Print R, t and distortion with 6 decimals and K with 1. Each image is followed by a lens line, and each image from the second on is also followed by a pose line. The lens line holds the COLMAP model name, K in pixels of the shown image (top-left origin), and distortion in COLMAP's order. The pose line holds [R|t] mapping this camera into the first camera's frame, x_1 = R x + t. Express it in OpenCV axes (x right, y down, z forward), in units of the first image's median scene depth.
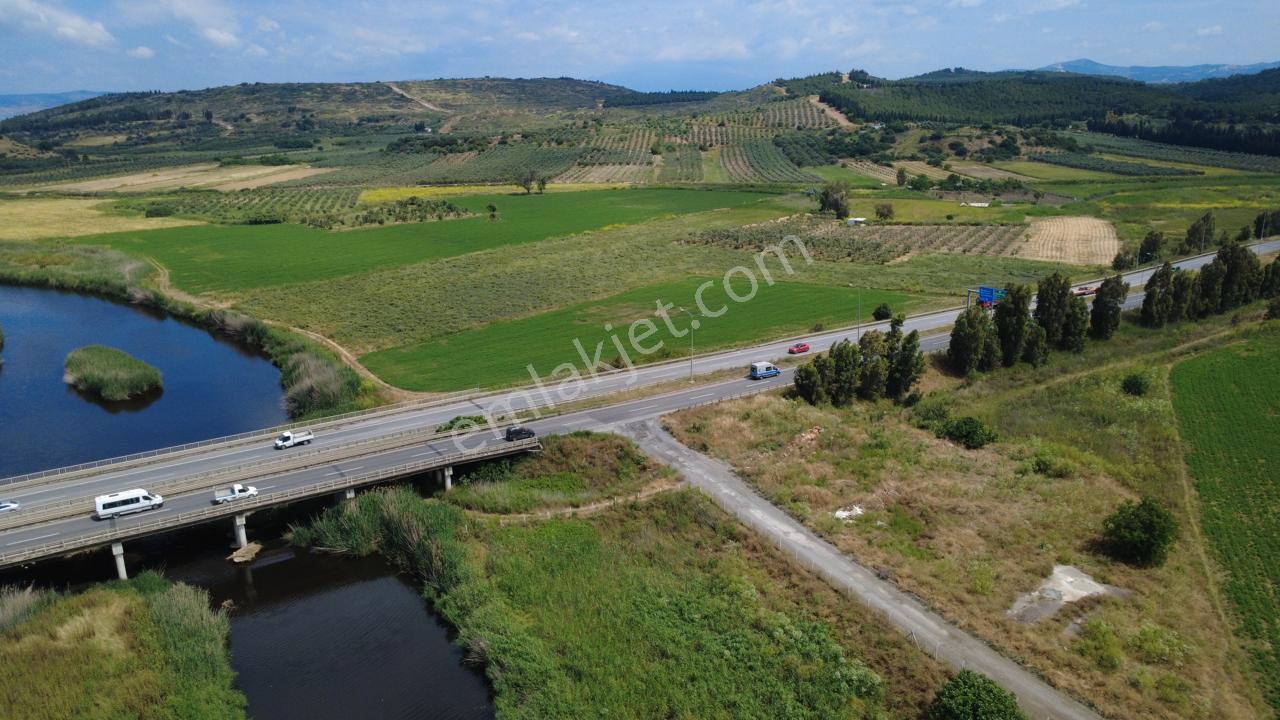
lens RADIAL K [[936.1, 0, 642.6], [0, 936.1, 367.8], [0, 0, 1]] dist [0.003608, -0.004906]
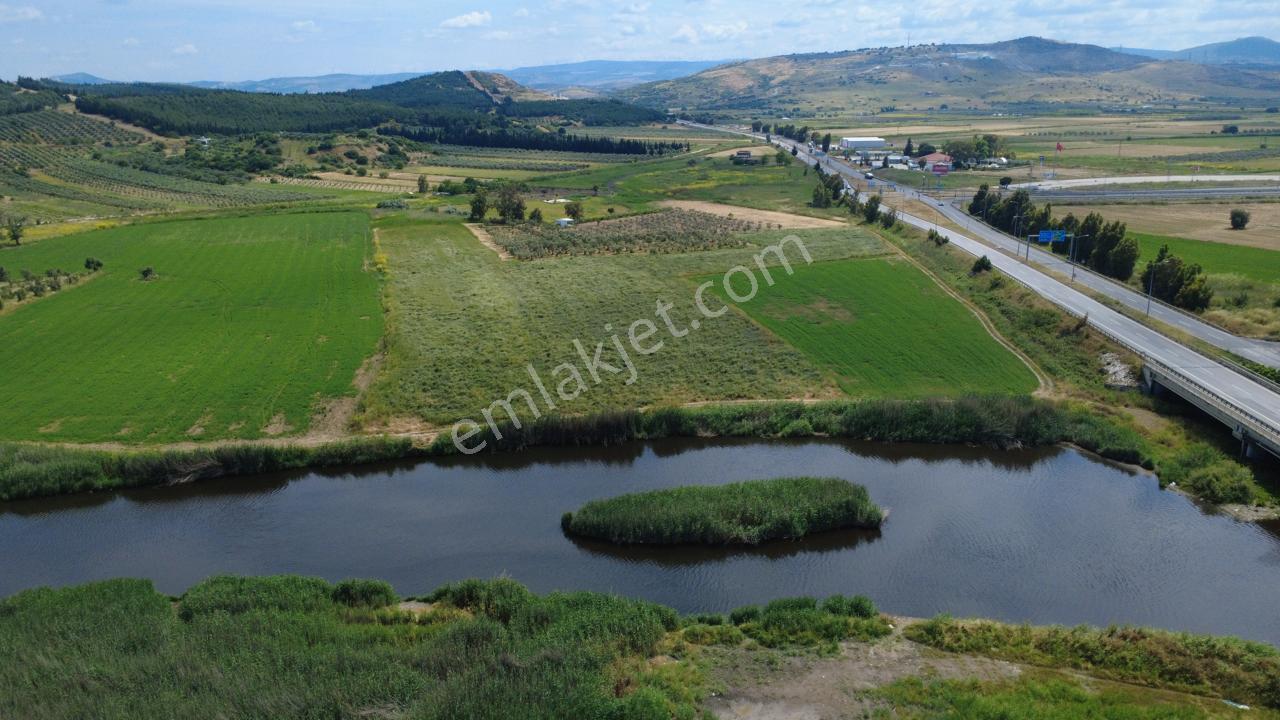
lens RADIAL K [[936.1, 0, 643.4], [0, 936.1, 354.9], [0, 0, 1]] dist [0.003608, -0.004906]
pose [[0.573188, -0.211833, 0.791570, -0.315030], [0.234057, 0.968087, 0.089586, -0.049277], [-0.785286, 0.133922, 0.604476, 0.189541]]
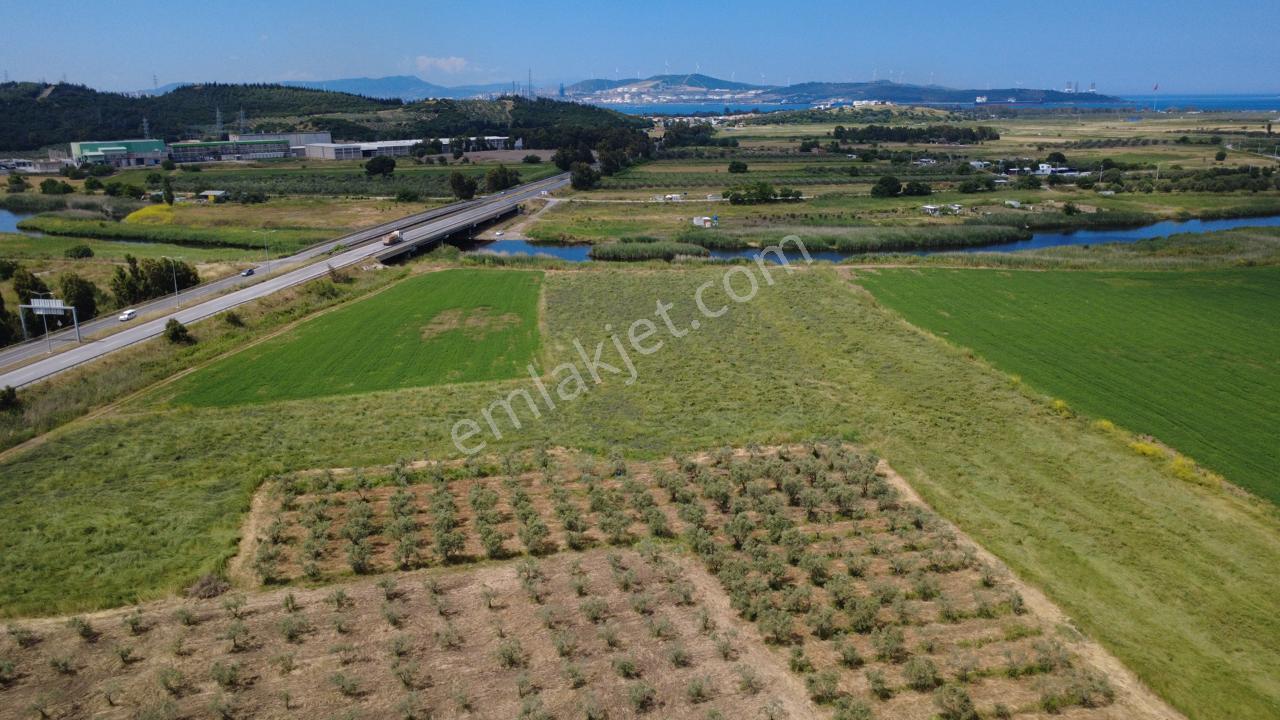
lens RADIAL K [[936.1, 0, 642.5], [0, 936.1, 362.9], [0, 0, 1]] dist [0.003608, -0.004906]
pose [[-0.666735, 0.229979, -0.708925, 0.191975], [-0.187456, 0.868875, 0.458167, -0.170913], [0.721336, 0.438368, -0.536198, 0.575711]]
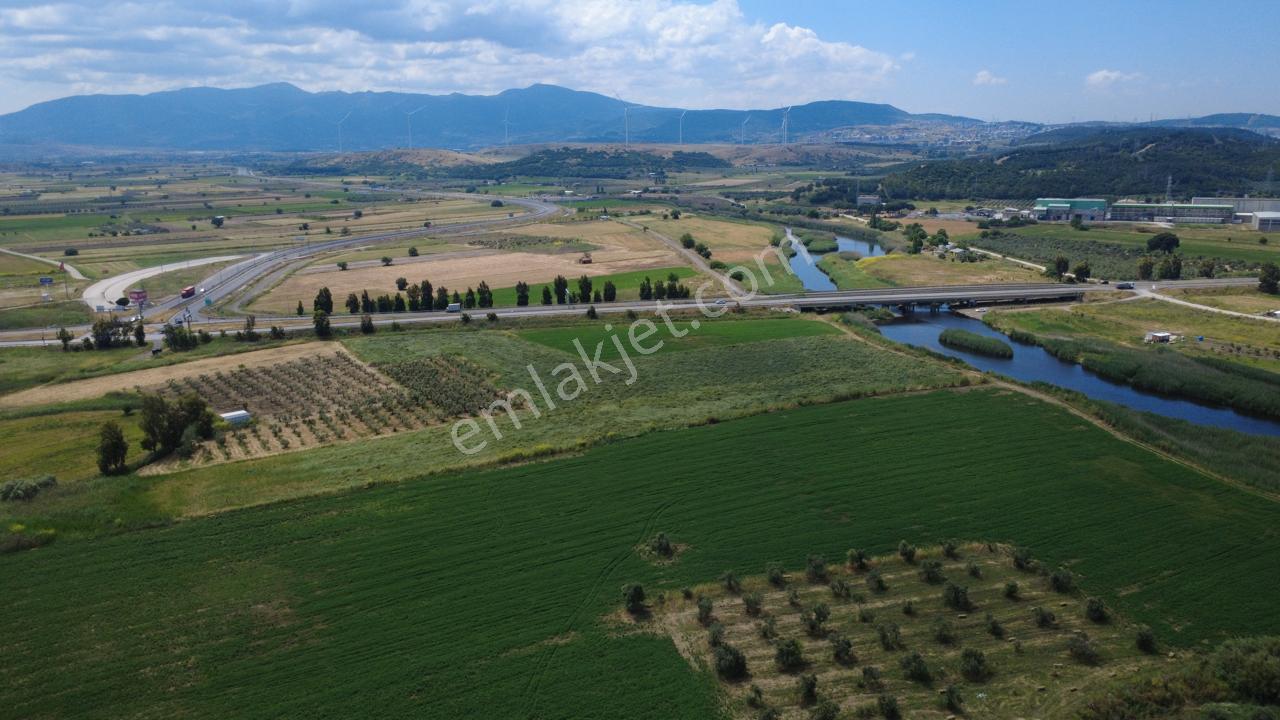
lens RADIAL K [[936.1, 0, 640.4], [0, 936.1, 356.9], [0, 0, 1]] dist [0.003608, -0.004906]
pose [[-0.921792, -0.054893, 0.383778, -0.197182], [0.139569, 0.876563, 0.460606, -0.279562], [-0.361690, 0.478146, -0.800348, 0.820743]]
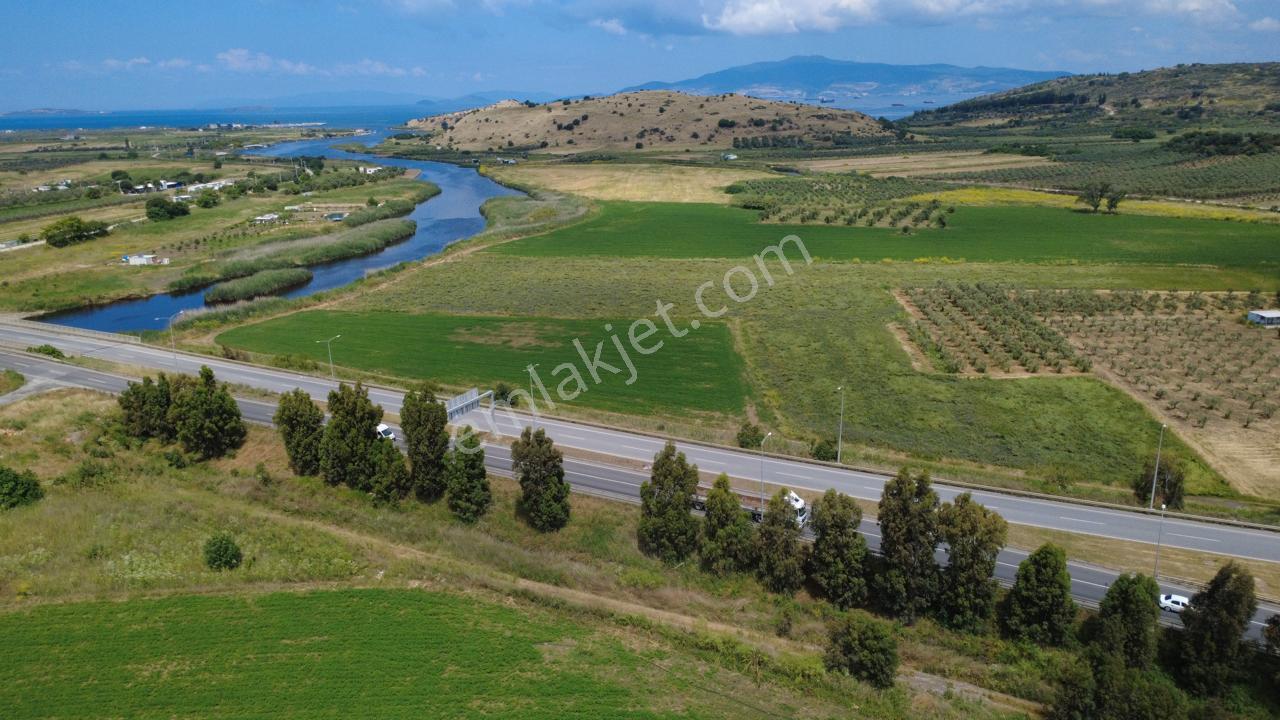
lens RADIAL K [[936.1, 0, 641.7], [0, 936.1, 359.3], [0, 0, 1]] dist [0.003608, -0.004906]
pose [[0.503300, 0.244388, -0.828833, 0.291987], [-0.233595, 0.961940, 0.141787, -0.068834], [0.831939, 0.122250, 0.541233, 0.207733]]
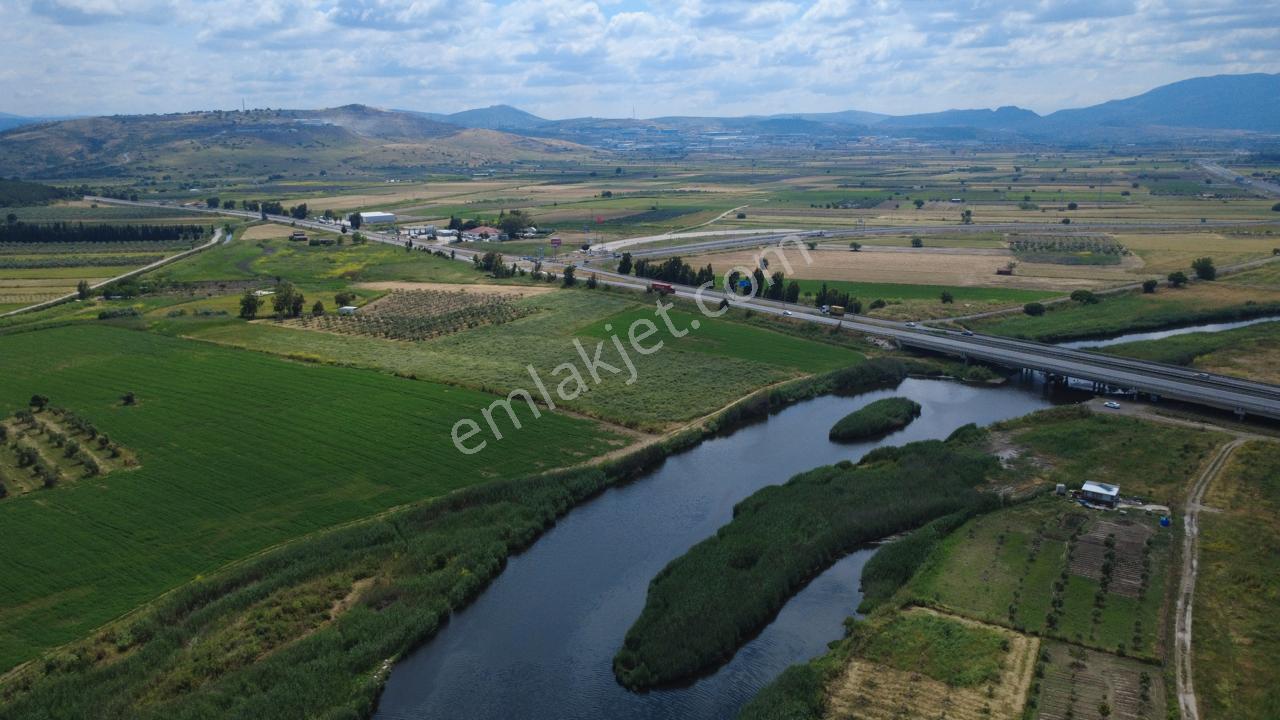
lens RADIAL K [[936.1, 0, 641.2], [0, 936.1, 342.9], [0, 0, 1]] dist [0.003608, -0.004906]
pose [[-0.100793, -0.193411, 0.975927, -0.553882], [0.291492, 0.932136, 0.214837, -0.149075], [-0.951248, 0.306129, -0.037575, 0.396054]]
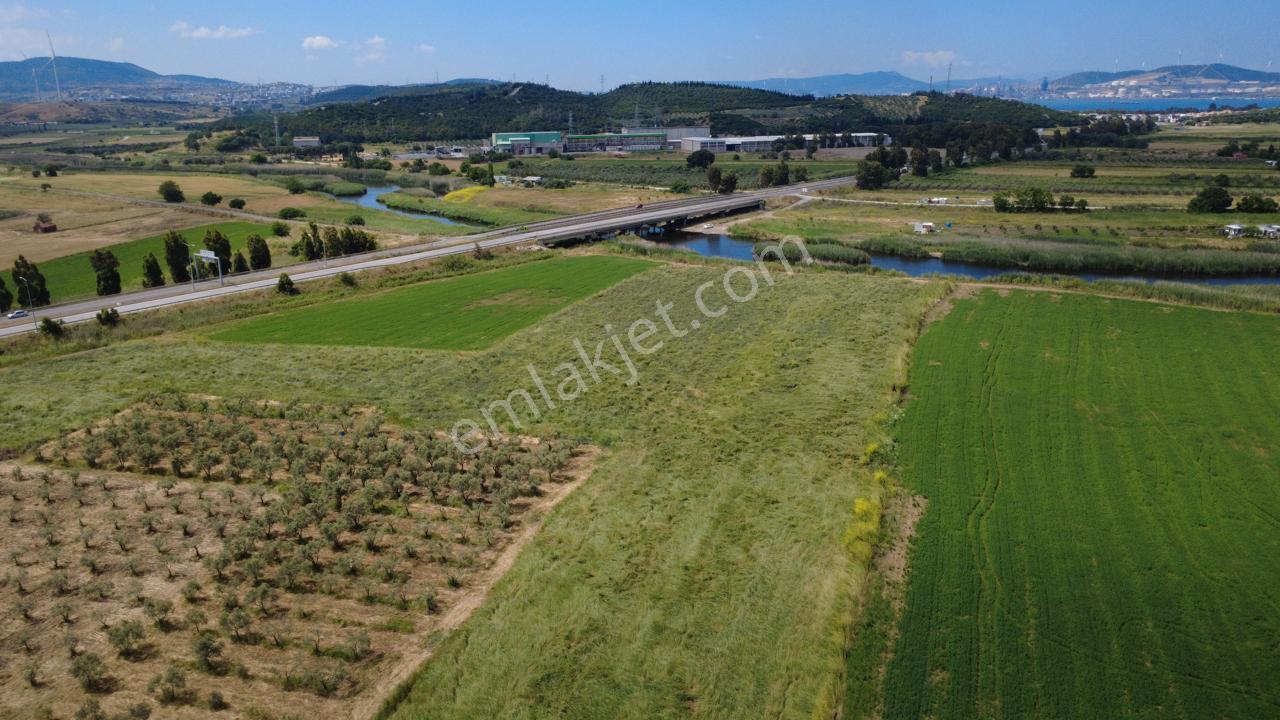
lens RADIAL K [[936.1, 0, 641.6], [0, 936.1, 363.1], [0, 0, 1]] dist [0.003608, -0.004906]
pose [[-0.937964, 0.126843, -0.322700, 0.070589], [-0.064888, 0.850029, 0.522724, -0.192837], [0.340608, 0.511235, -0.789066, 0.663079]]
